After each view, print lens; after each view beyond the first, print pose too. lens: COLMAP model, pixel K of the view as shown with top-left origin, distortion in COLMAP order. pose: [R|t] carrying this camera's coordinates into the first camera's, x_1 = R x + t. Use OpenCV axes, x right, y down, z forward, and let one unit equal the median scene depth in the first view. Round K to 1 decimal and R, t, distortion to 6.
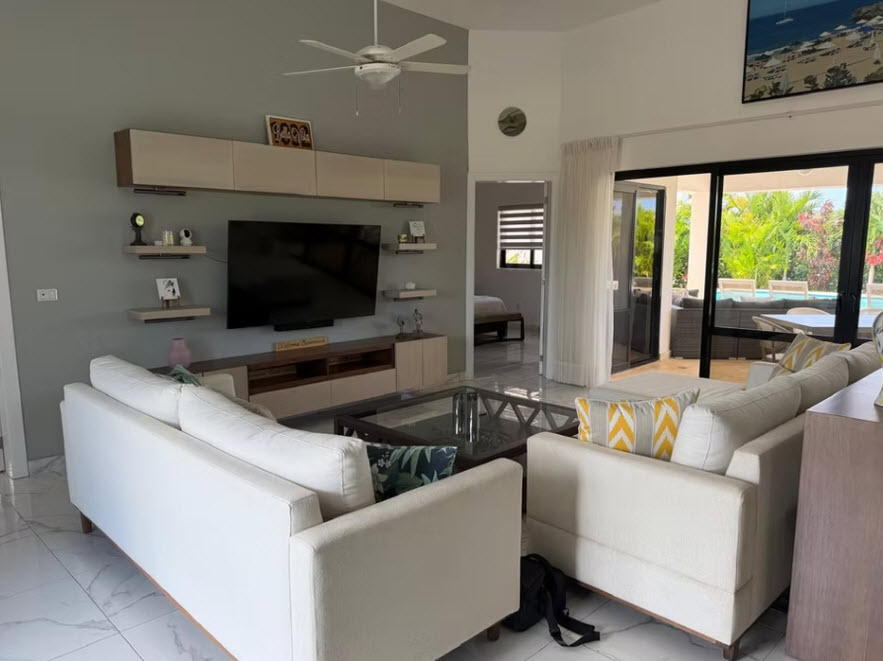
lens RADIAL K [[649.3, 0, 441.5], [0, 649.3, 330.5], [0, 0, 1]] dist [0.066930, -0.042841]
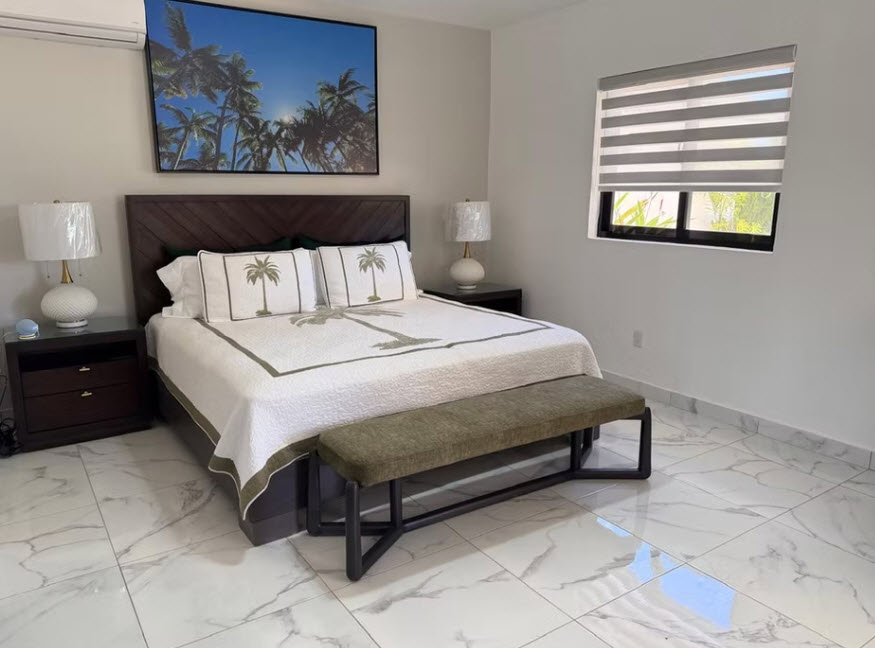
lens RADIAL K [[643.4, 0, 437.5], [0, 643.4, 324.0], [0, 0, 1]] dist [0.066930, -0.042841]
pose [[0.981884, 0.041564, -0.184866, 0.070045], [-0.026310, 0.996100, 0.084214, -0.074013], [0.187645, -0.077825, 0.979149, 0.585392]]
